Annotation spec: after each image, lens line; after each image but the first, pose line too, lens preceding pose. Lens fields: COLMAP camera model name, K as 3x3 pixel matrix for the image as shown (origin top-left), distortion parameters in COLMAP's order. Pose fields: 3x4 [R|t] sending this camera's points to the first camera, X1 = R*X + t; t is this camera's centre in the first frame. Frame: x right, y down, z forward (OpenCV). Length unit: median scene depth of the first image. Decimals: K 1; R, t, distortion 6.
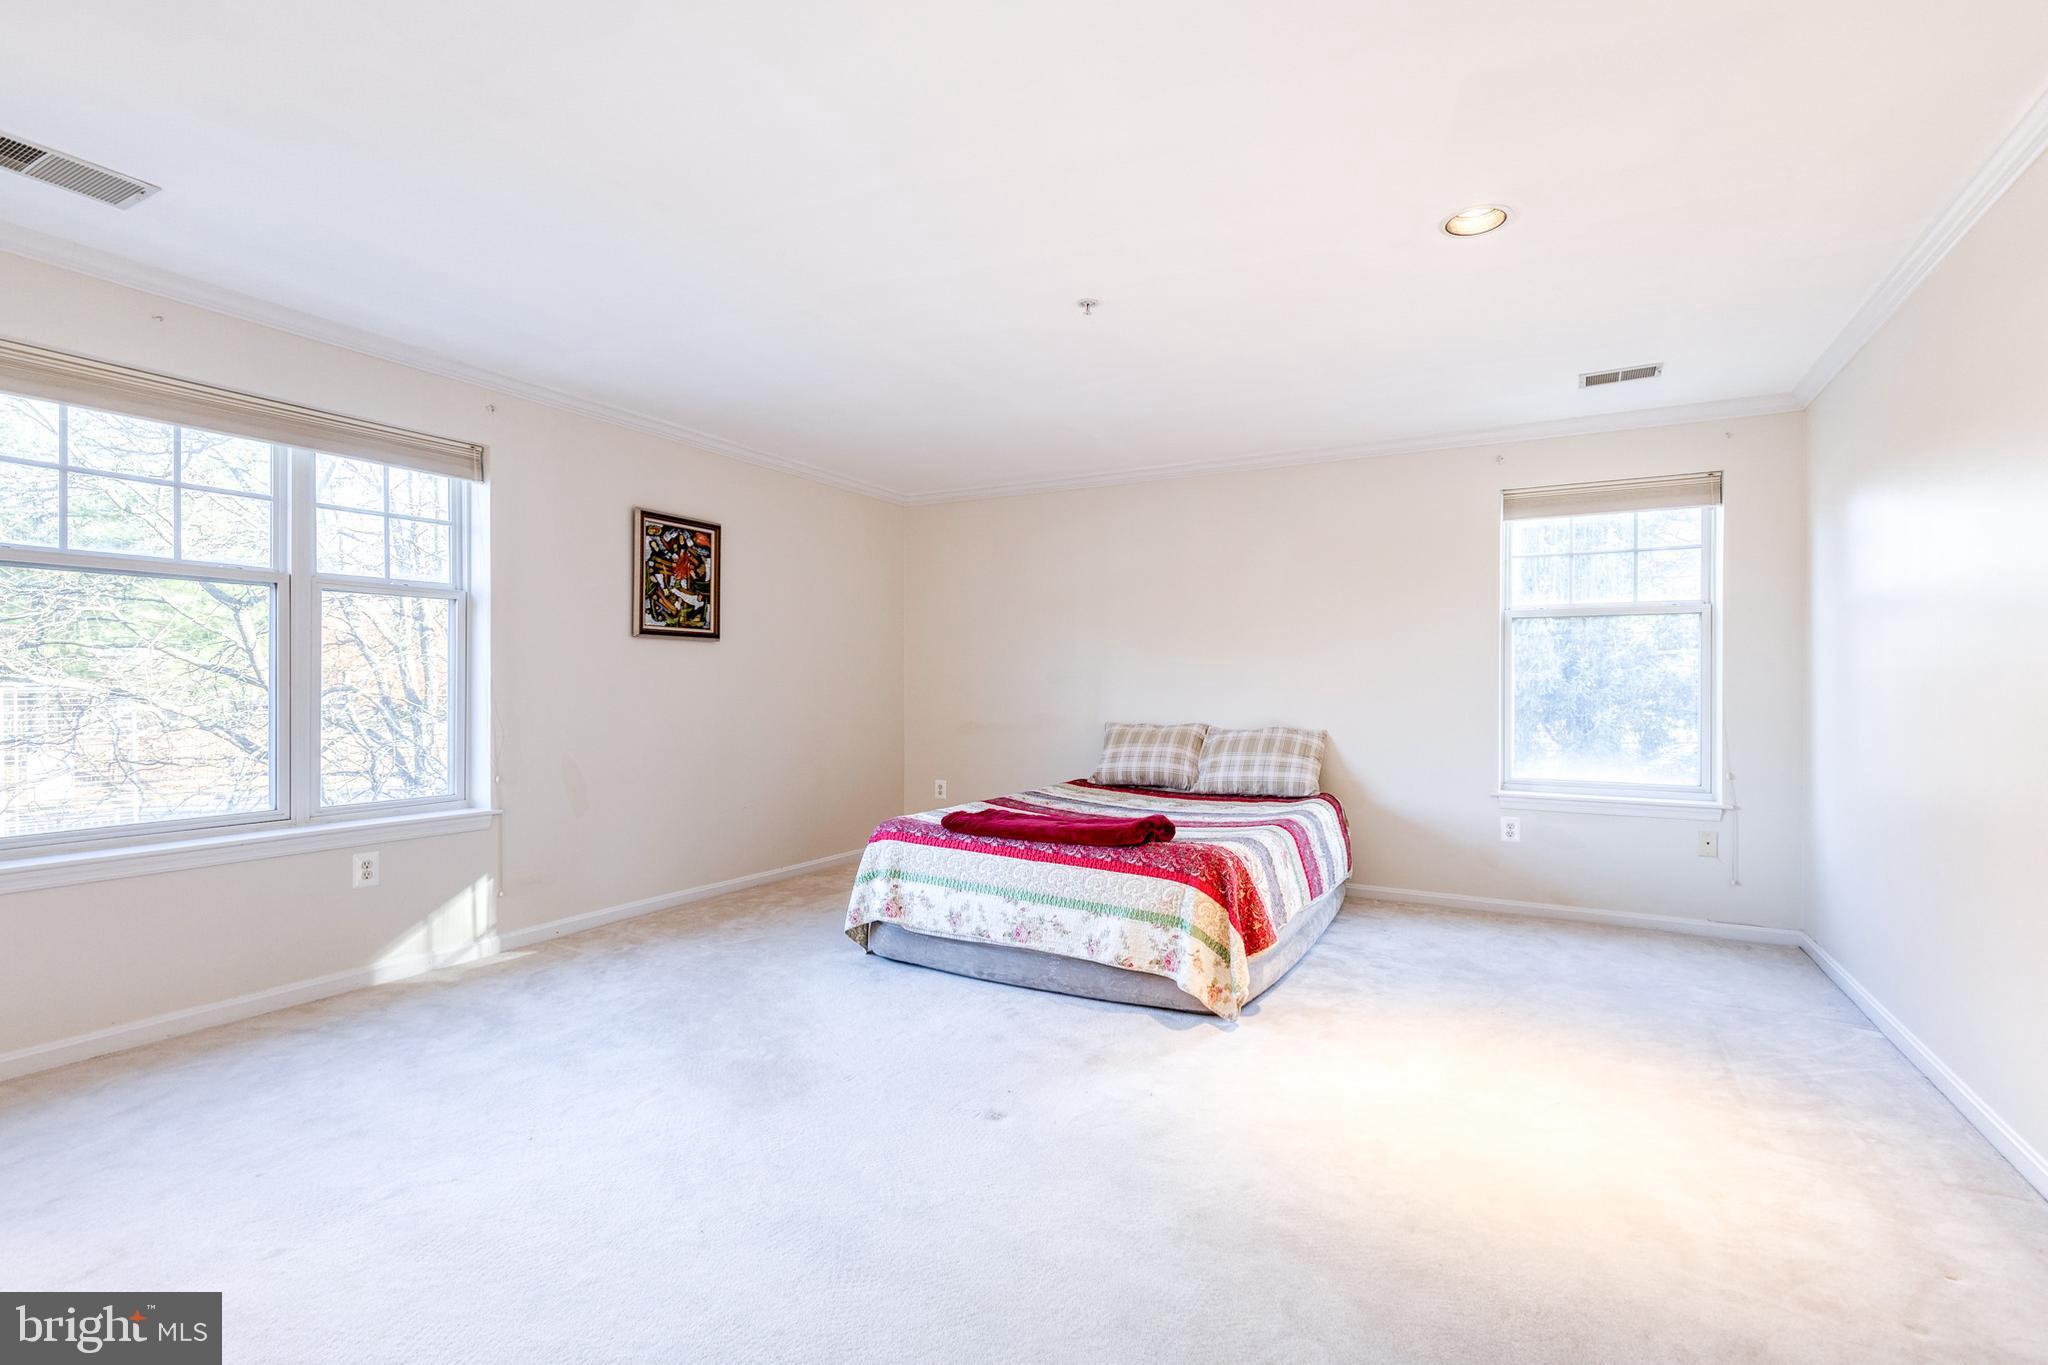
lens RADIAL K [[931.3, 0, 1037.2], [0, 931.3, 679.7], [0, 0, 1]] dist [0.015779, -0.003728]
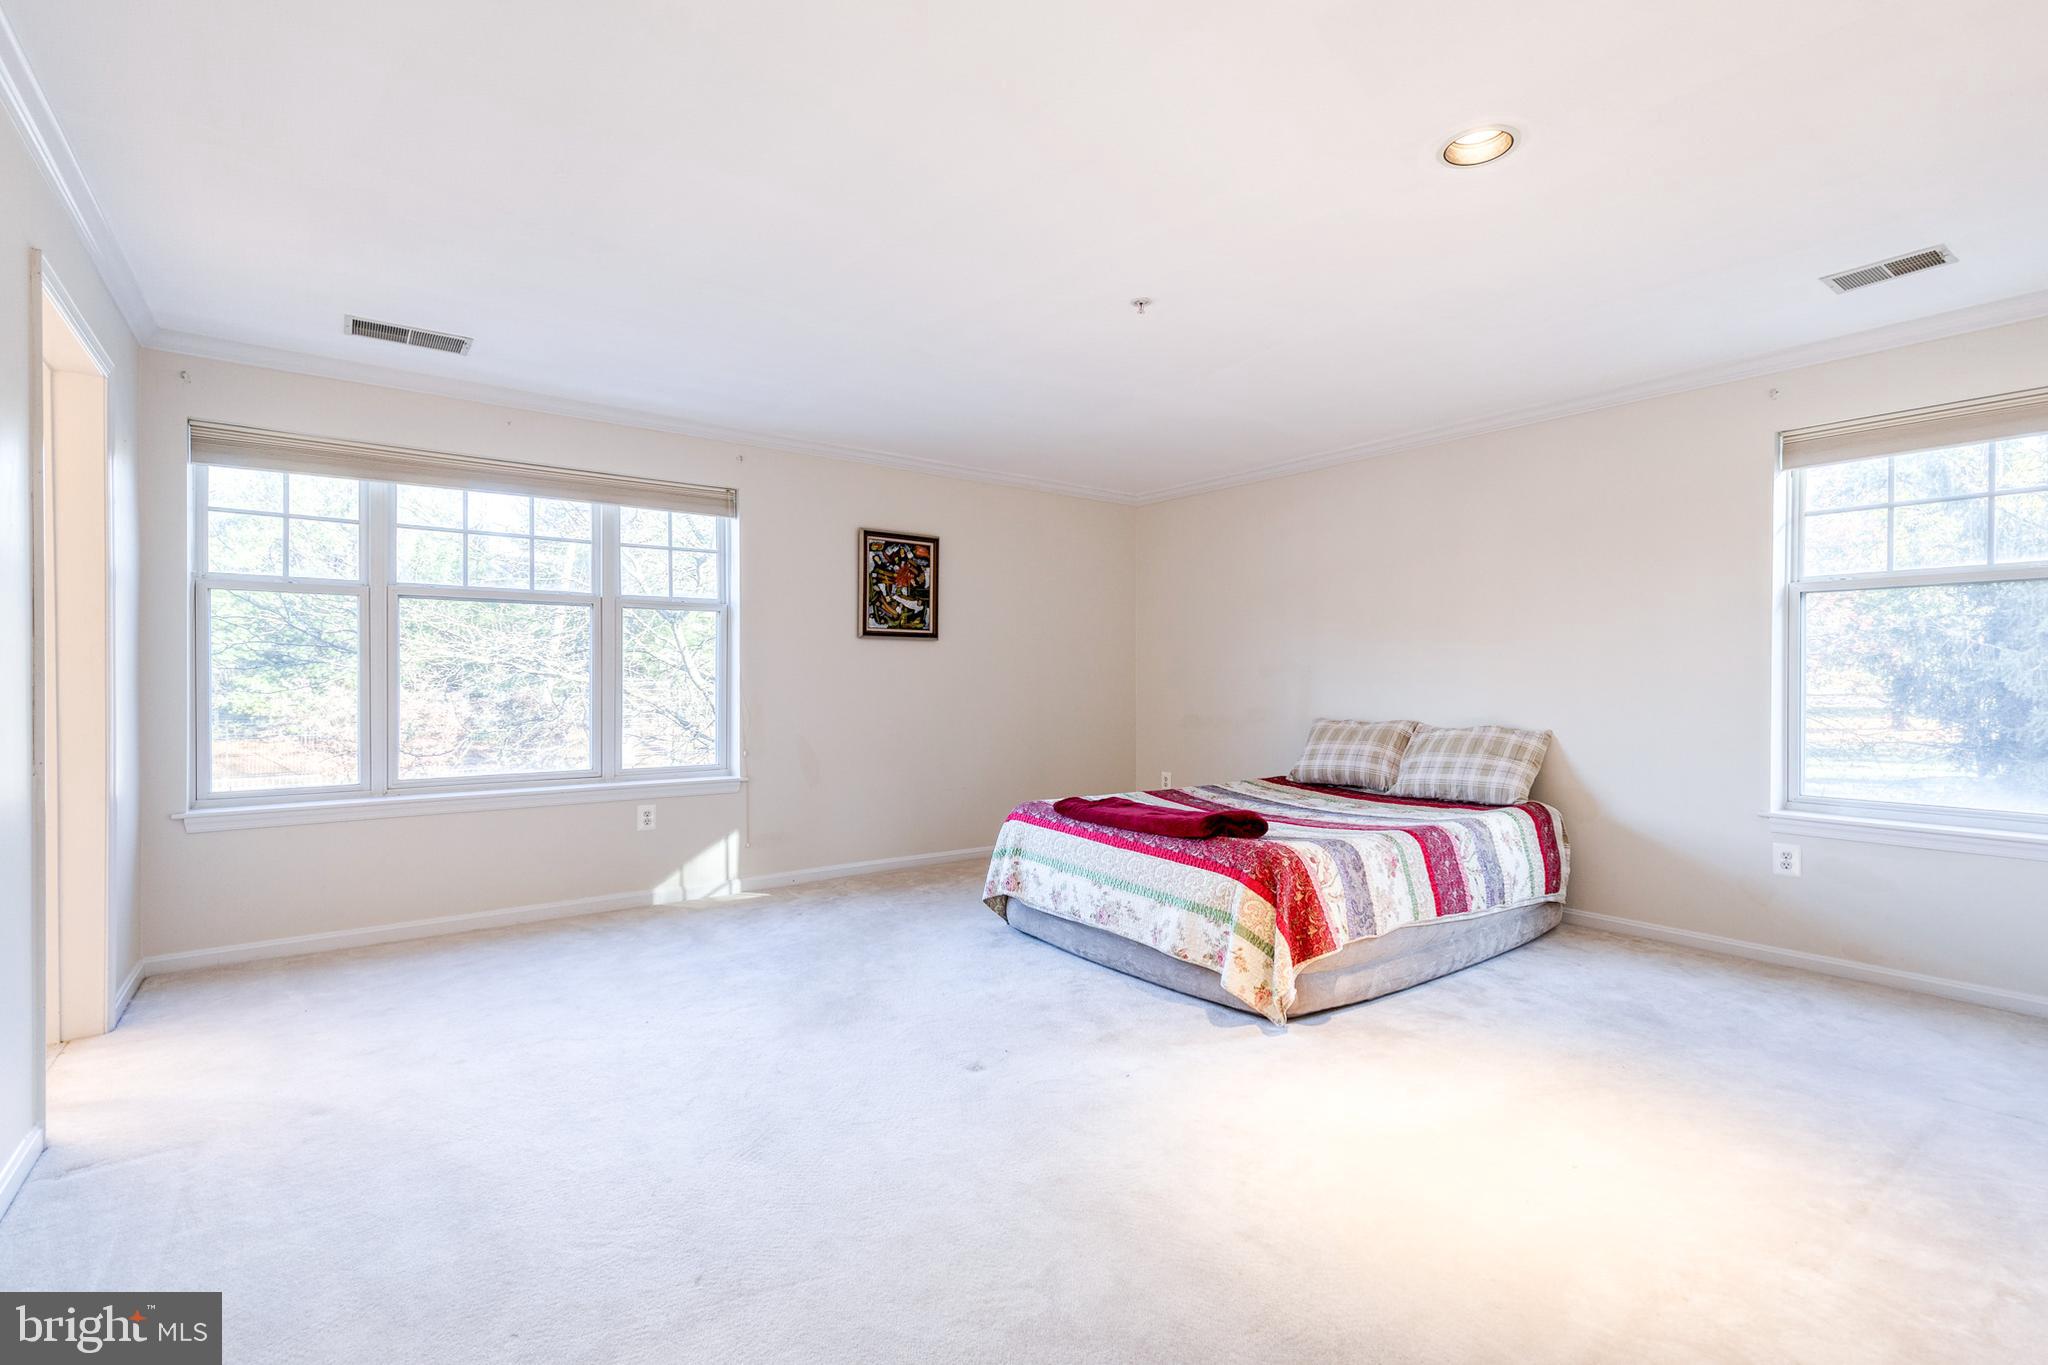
lens RADIAL K [[931.3, 0, 1031.6], [0, 931.3, 680.7], [0, 0, 1]] dist [0.015779, -0.003728]
pose [[0.912500, -0.000364, -0.409076, 0.245469], [0.002701, 0.999983, 0.005137, 0.002643], [0.409067, -0.005792, 0.912486, 0.013273]]
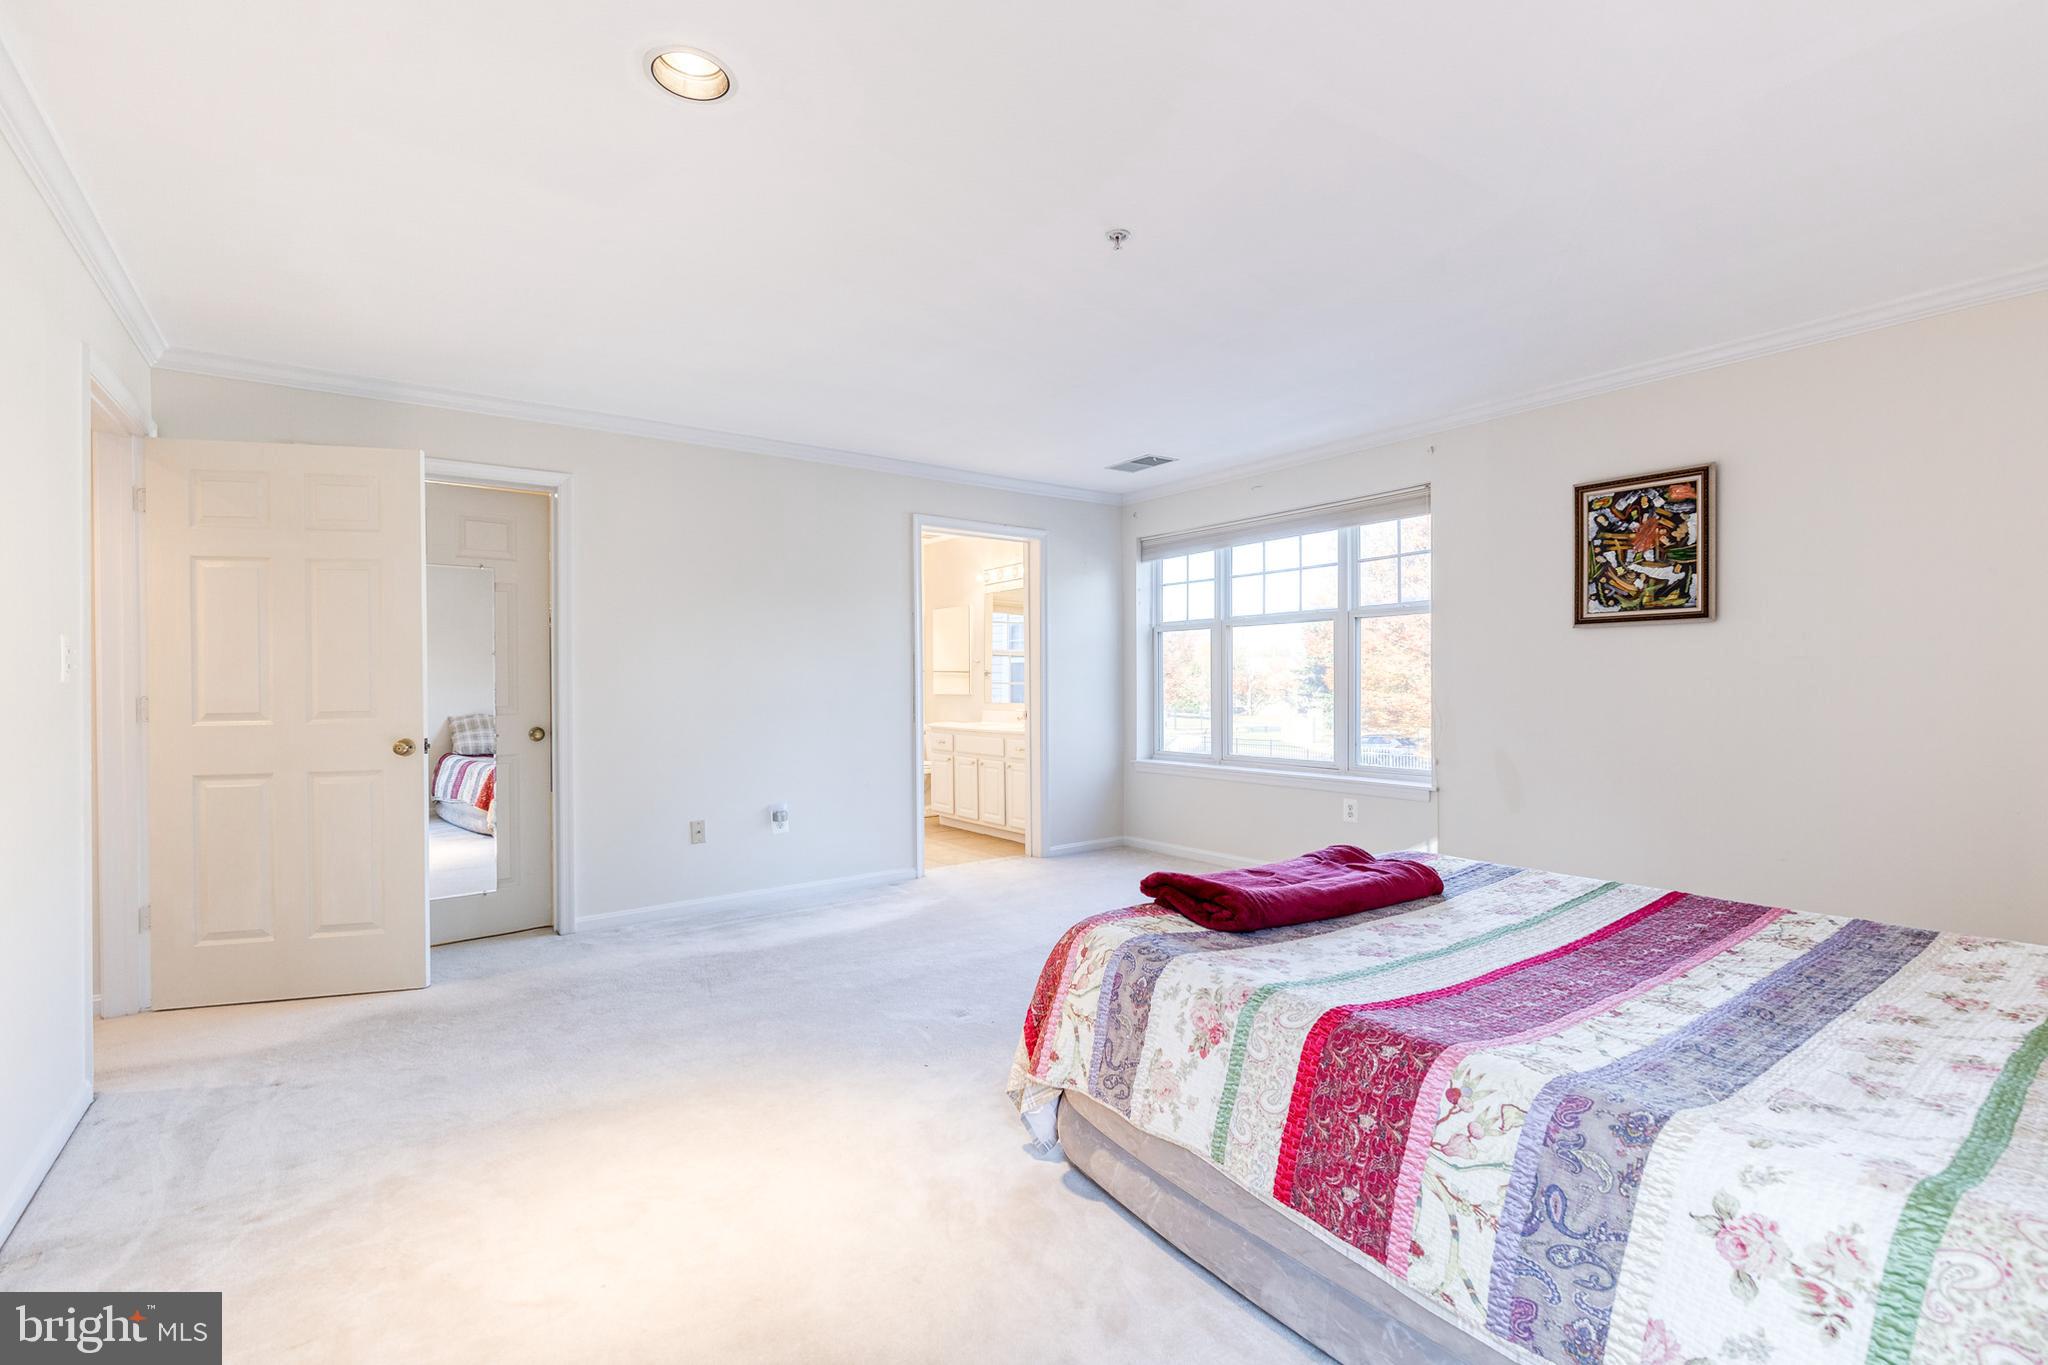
lens RADIAL K [[931.3, 0, 1060.4], [0, 931.3, 661.4], [0, 0, 1]] dist [0.015779, -0.003728]
pose [[-0.398691, -0.015942, -0.916947, 0.592052], [0.014798, 0.999607, -0.023814, 0.000925], [0.916966, -0.023064, -0.398298, 0.888113]]
